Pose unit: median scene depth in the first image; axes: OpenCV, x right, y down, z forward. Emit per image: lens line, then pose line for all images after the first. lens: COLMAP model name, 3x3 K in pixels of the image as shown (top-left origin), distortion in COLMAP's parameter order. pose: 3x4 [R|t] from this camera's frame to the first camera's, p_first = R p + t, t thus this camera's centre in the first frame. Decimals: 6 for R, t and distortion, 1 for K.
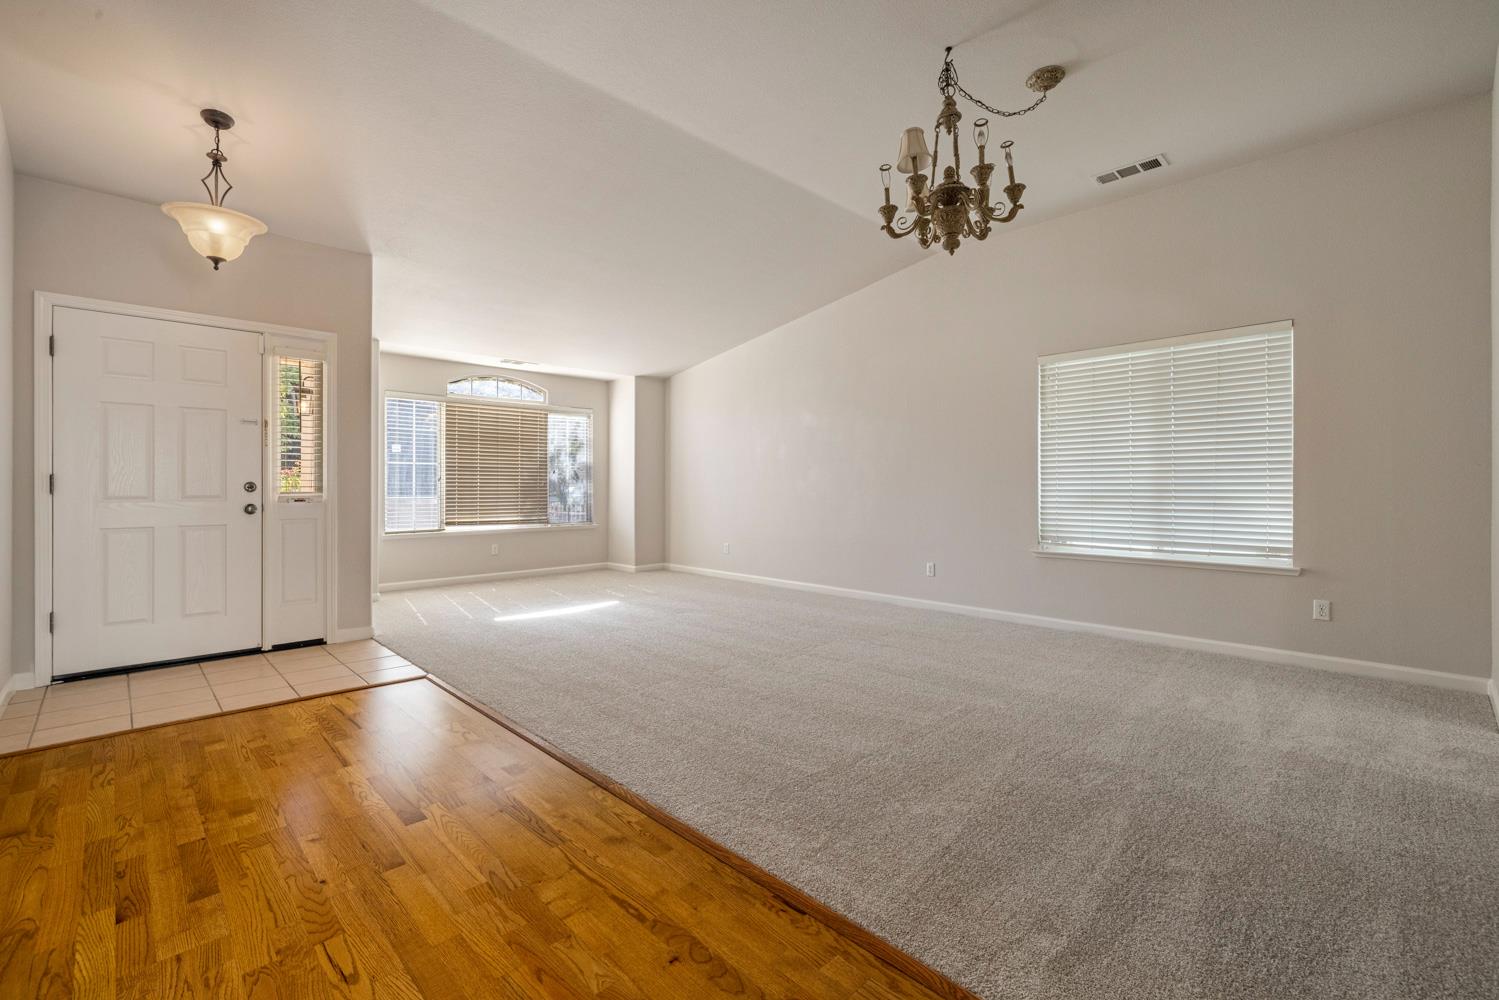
lens RADIAL K [[651.2, 0, 747.5], [0, 651.2, 489.9], [0, 0, 1]] dist [0.003294, -0.000294]
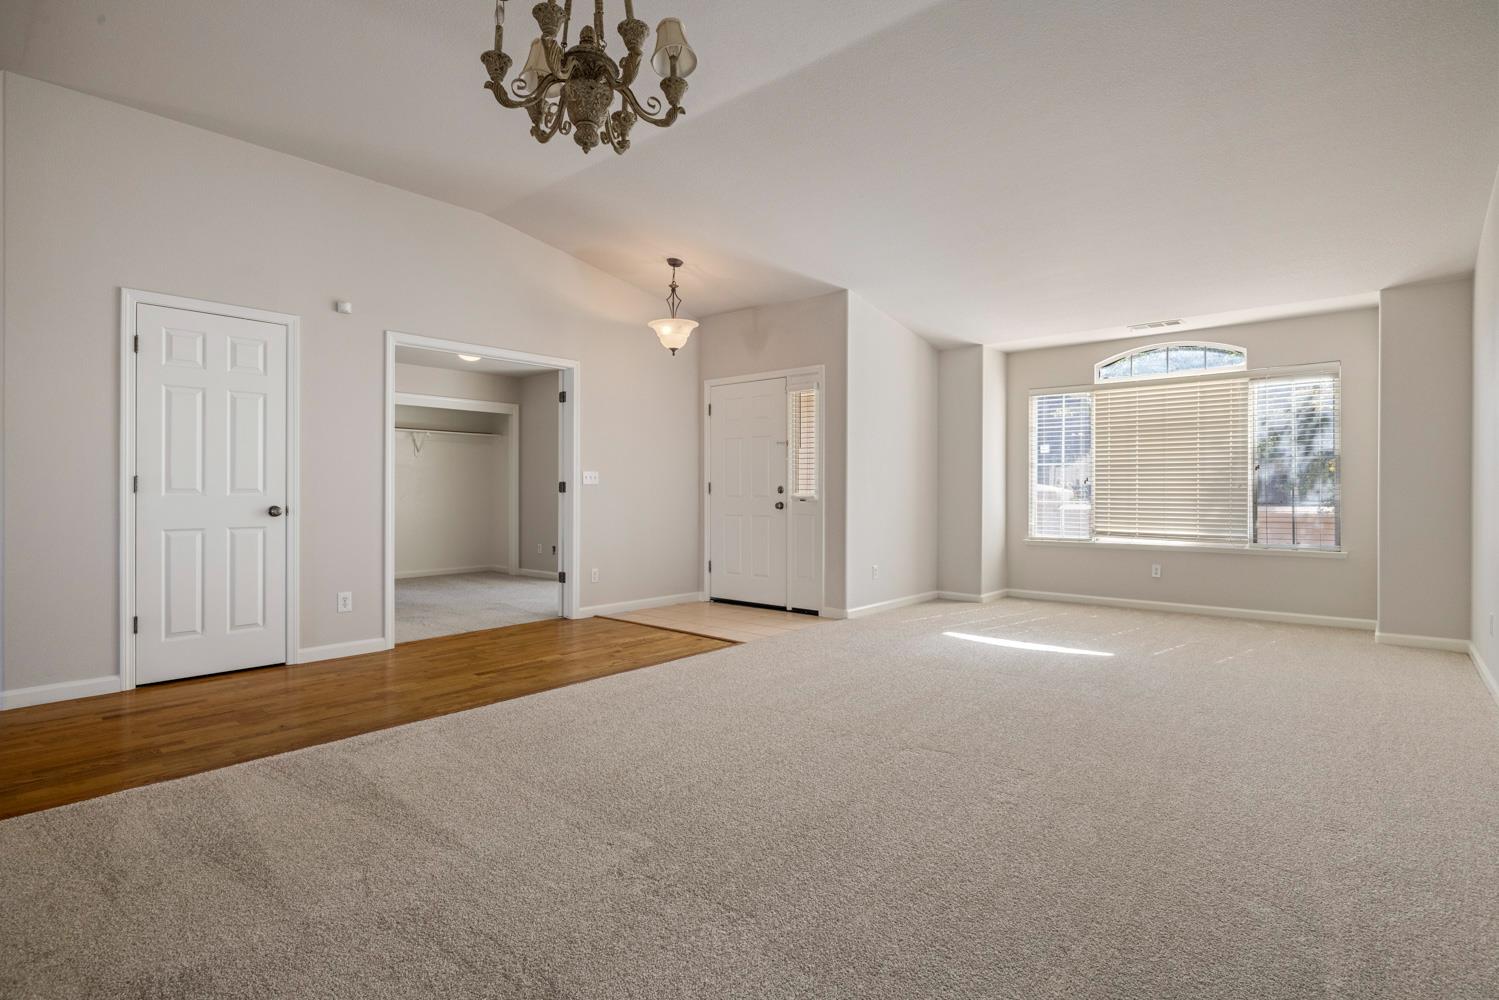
lens RADIAL K [[746.6, 0, 749.5], [0, 746.6, 500.0], [0, 0, 1]] dist [0.003431, 0.000645]
pose [[0.088109, 0.013984, -0.996013, 0.757859], [-0.005261, 0.999894, 0.013573, -0.003883], [0.996097, 0.004044, 0.088173, 0.736671]]
